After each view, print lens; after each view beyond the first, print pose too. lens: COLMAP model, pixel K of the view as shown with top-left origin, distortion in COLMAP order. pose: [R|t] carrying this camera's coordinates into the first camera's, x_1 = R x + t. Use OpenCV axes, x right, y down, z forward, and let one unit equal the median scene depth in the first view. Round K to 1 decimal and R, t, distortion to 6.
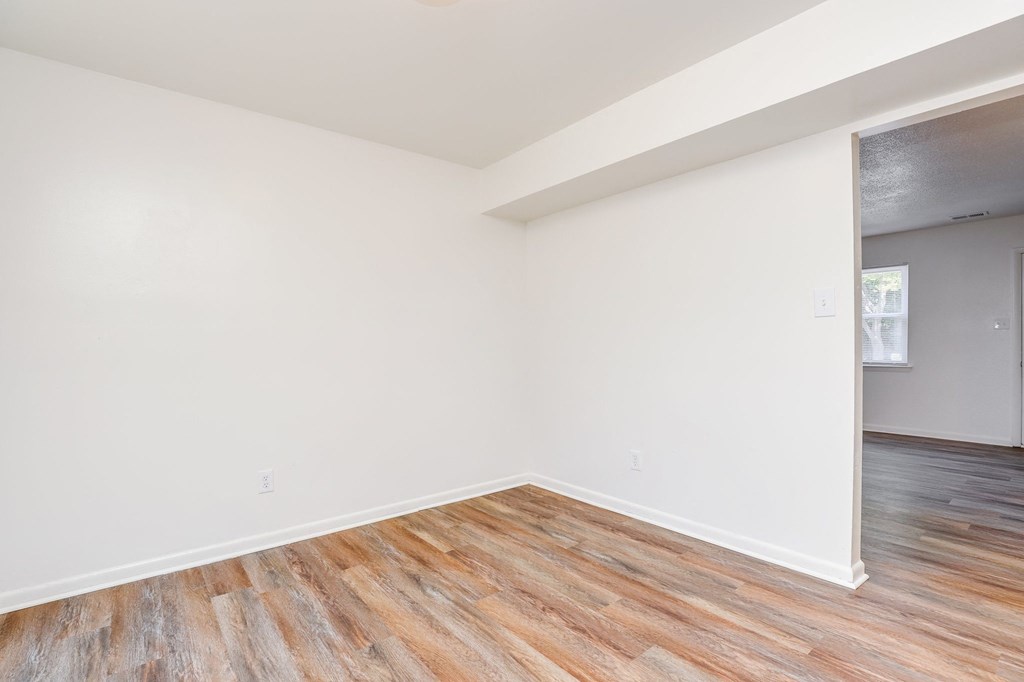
lens RADIAL K [[480.6, 0, 513.8], [0, 480.6, 344.8], [0, 0, 1]] dist [-0.004516, -0.000268]
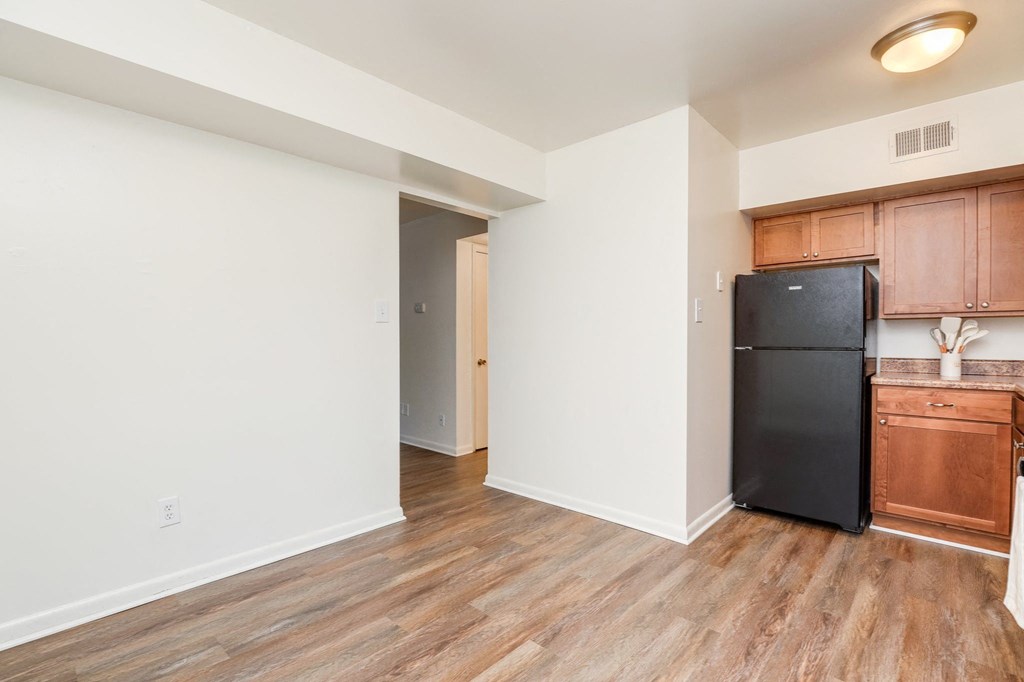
lens RADIAL K [[480.6, 0, 513.8], [0, 480.6, 344.8], [0, 0, 1]] dist [-0.004516, -0.000268]
pose [[-0.125434, -0.000849, 0.992102, -0.668608], [0.005687, 0.999983, 0.001574, 0.001429], [-0.992086, 0.005840, -0.125427, 0.798580]]
